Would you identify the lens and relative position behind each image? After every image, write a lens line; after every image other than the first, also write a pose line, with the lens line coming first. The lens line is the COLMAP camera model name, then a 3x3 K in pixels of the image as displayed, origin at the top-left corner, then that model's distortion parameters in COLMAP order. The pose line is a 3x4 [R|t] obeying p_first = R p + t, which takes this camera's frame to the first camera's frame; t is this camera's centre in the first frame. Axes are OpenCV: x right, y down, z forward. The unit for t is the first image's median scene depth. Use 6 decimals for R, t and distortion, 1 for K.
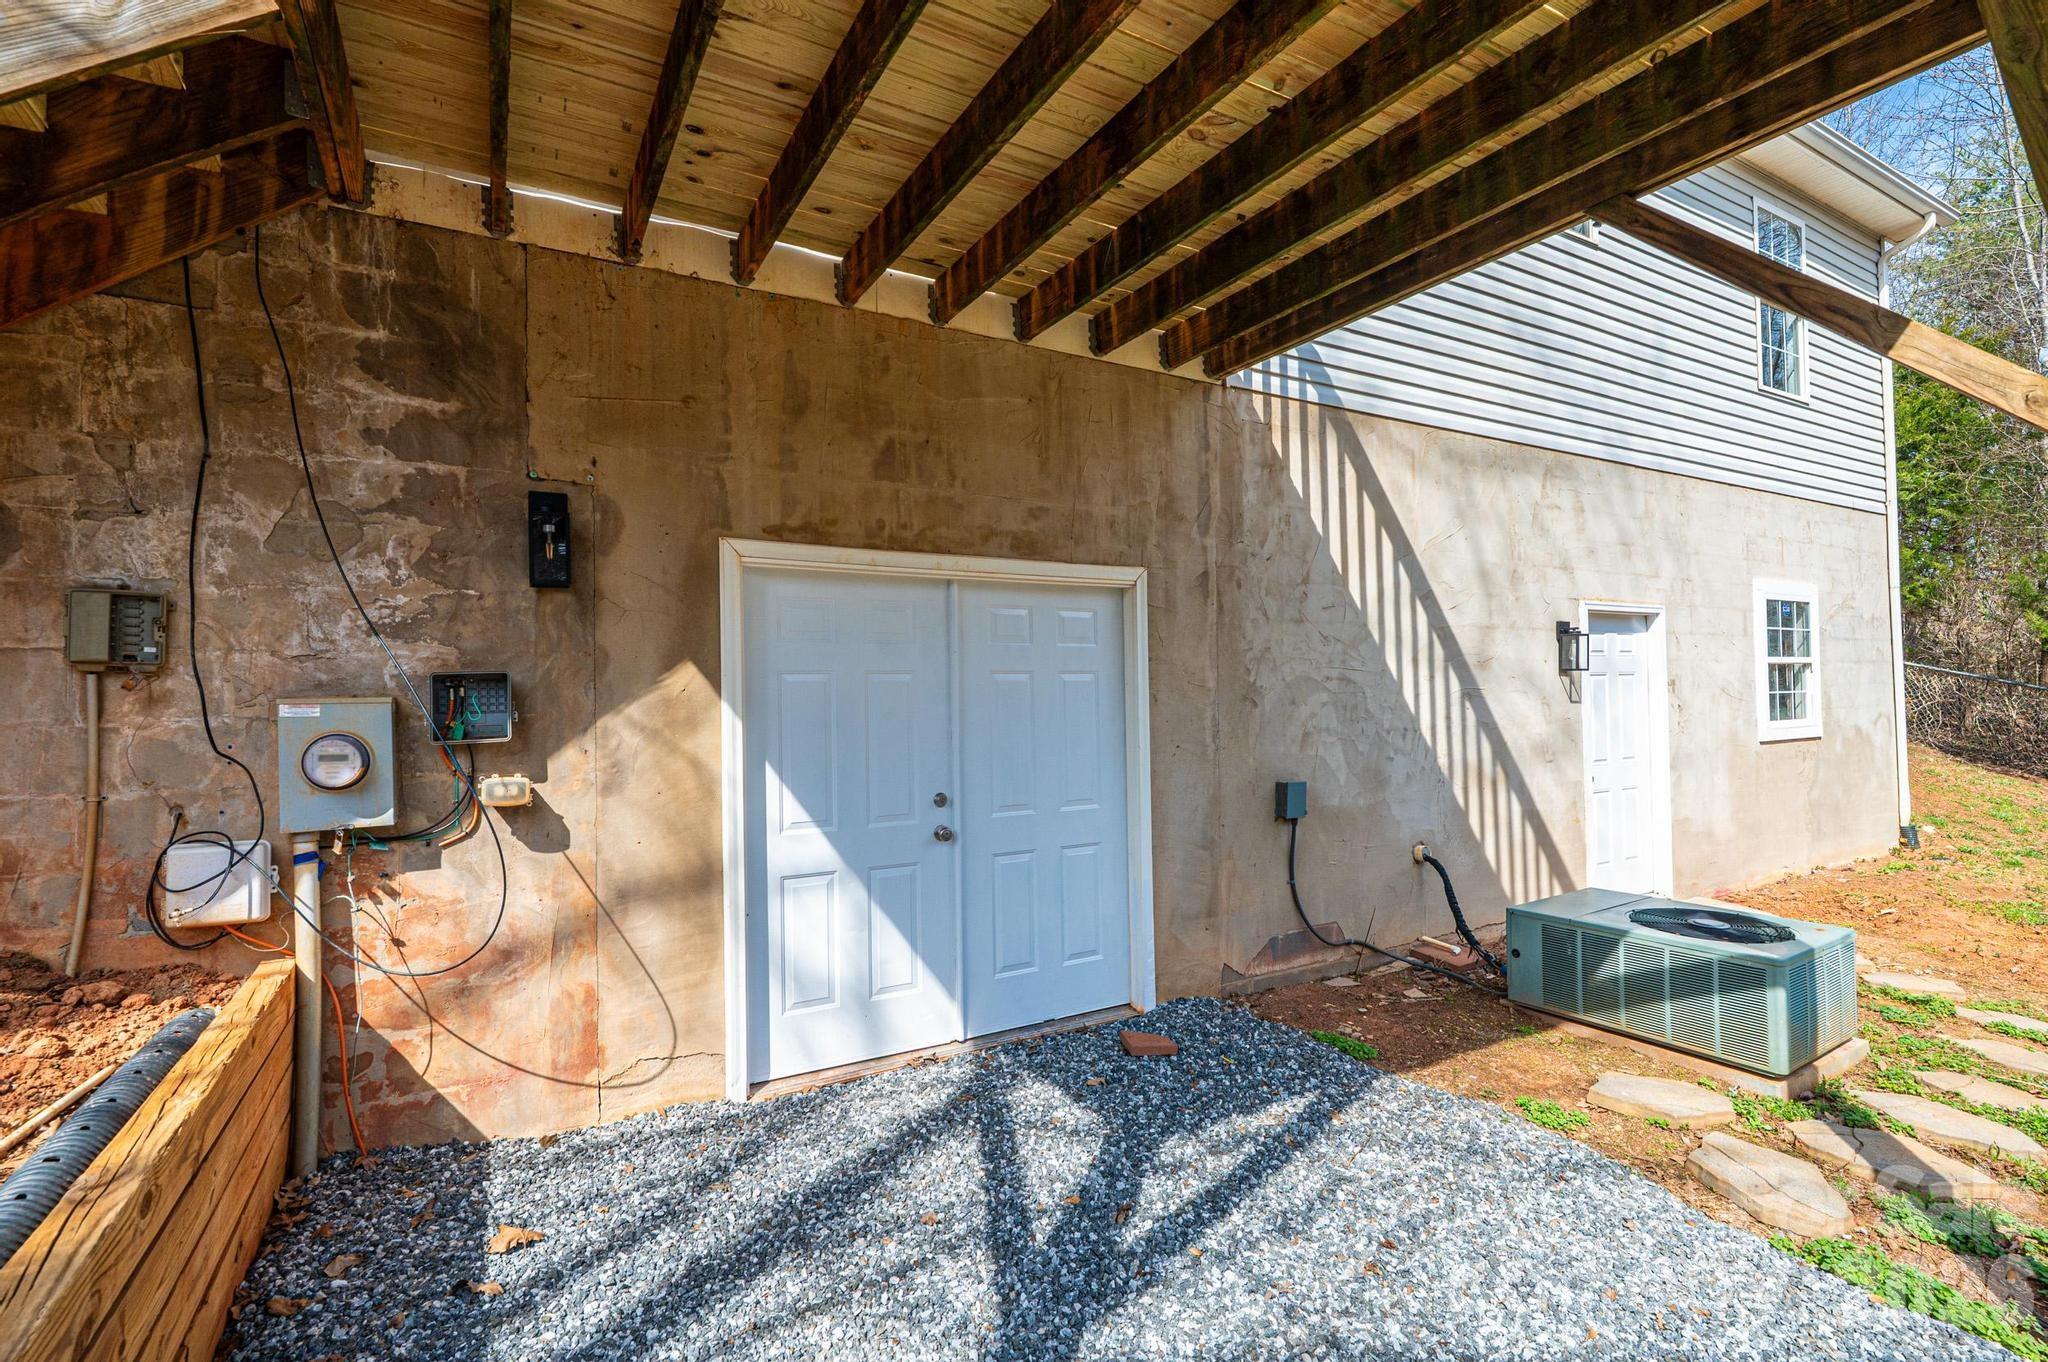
lens RADIAL K [[947.7, 0, 1025.6], [0, 947.7, 677.1], [0, 0, 1]] dist [0.009661, -0.000038]
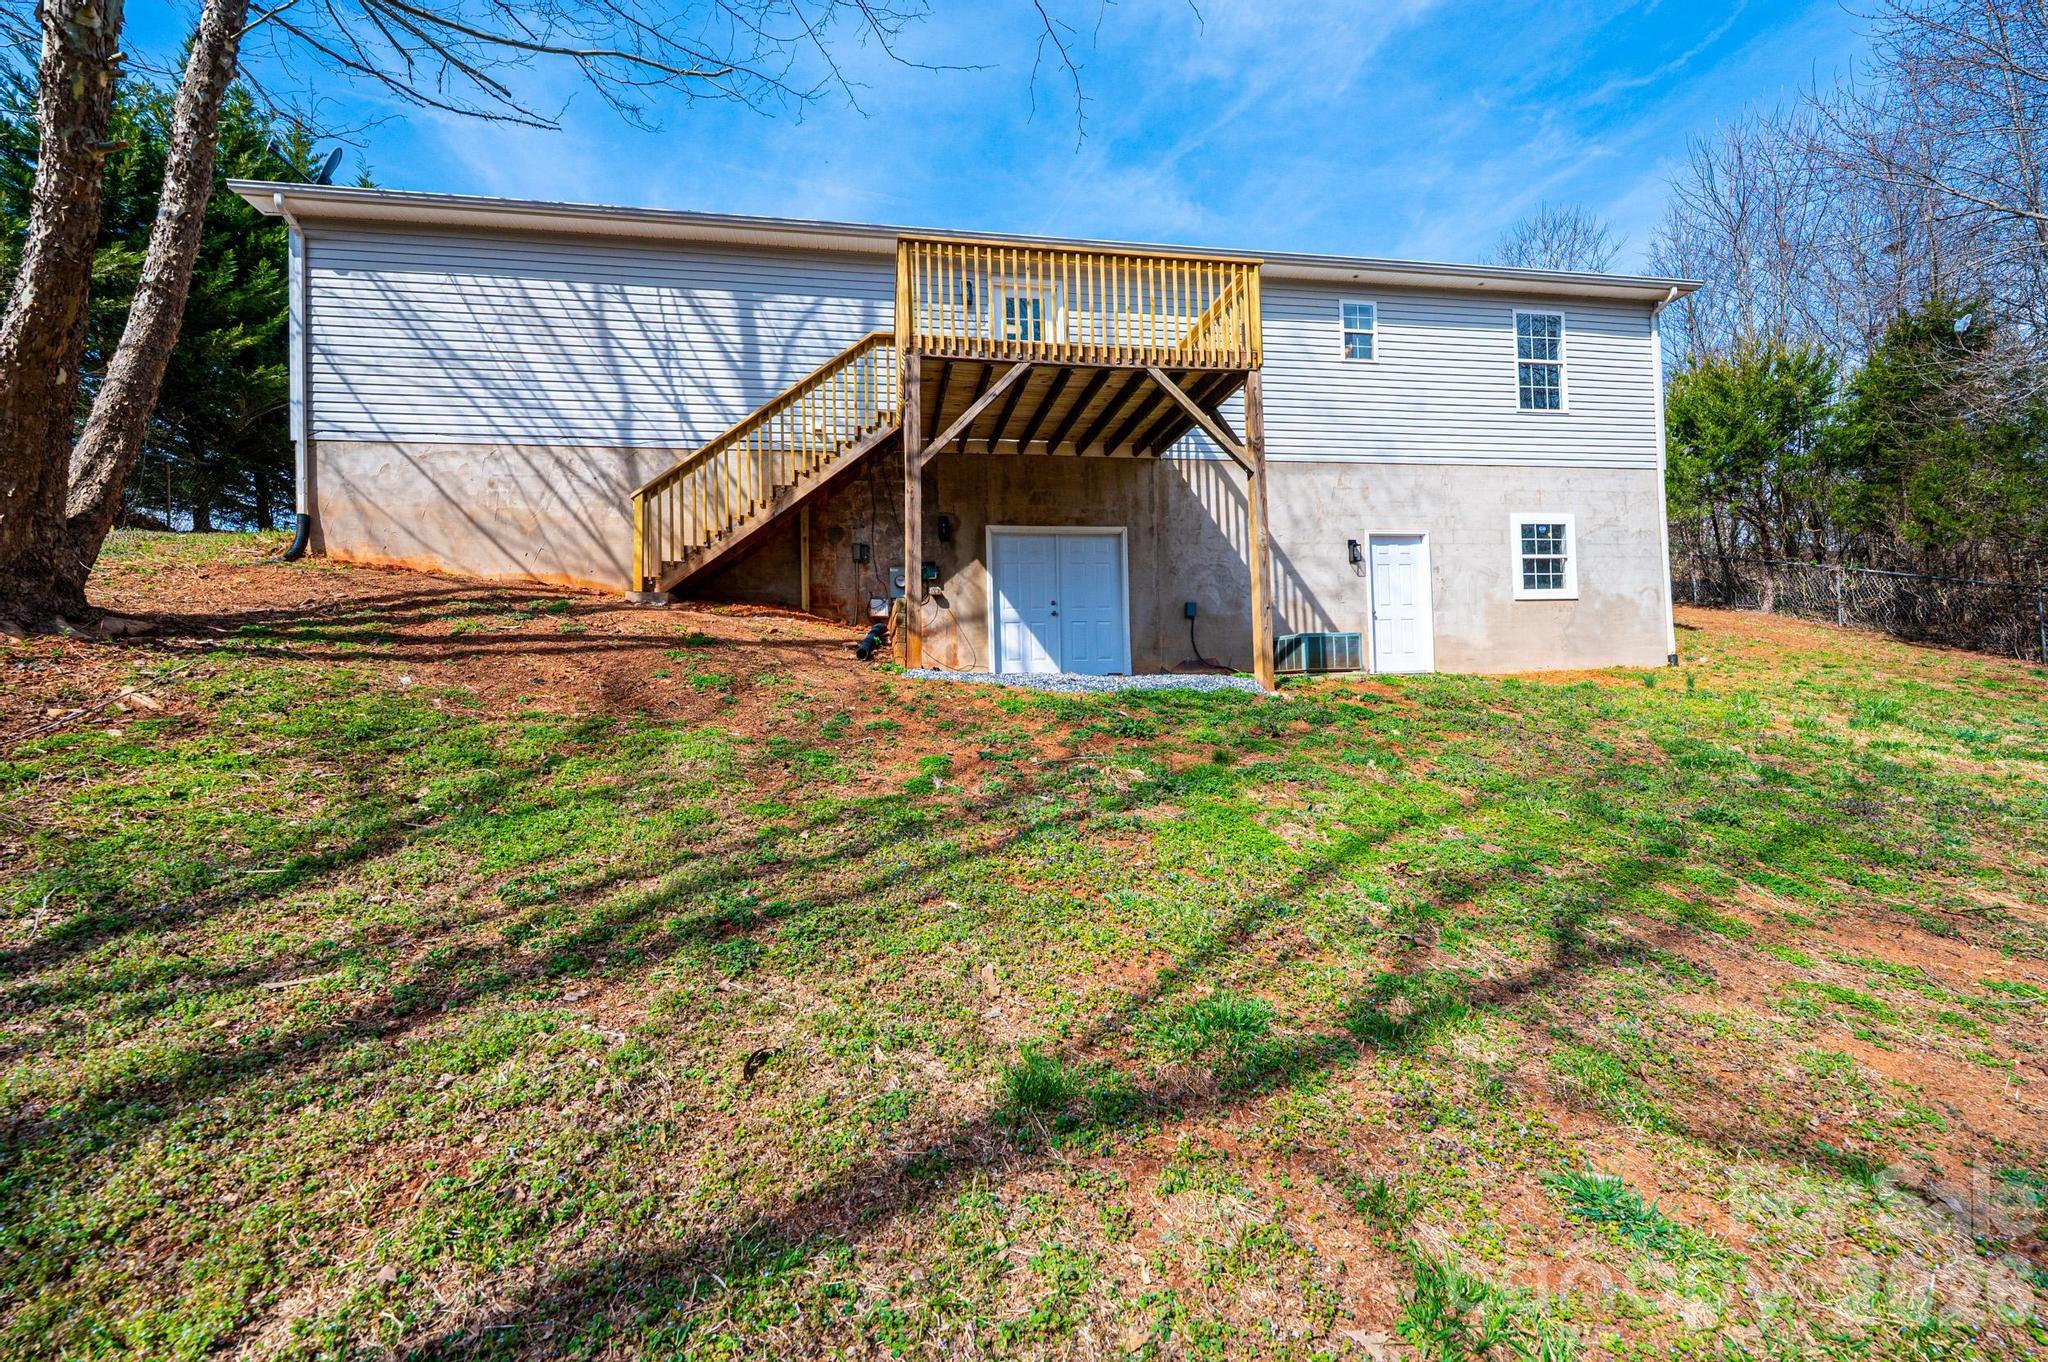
lens RADIAL K [[825.6, 0, 1026.8], [0, 825.6, 678.4], [0, 0, 1]] dist [-0.000339, 0.000083]
pose [[0.939776, -0.005688, -0.341743, 0.727614], [0.016899, 0.999412, 0.029837, 0.279744], [0.341373, -0.033816, 0.939320, -1.551926]]
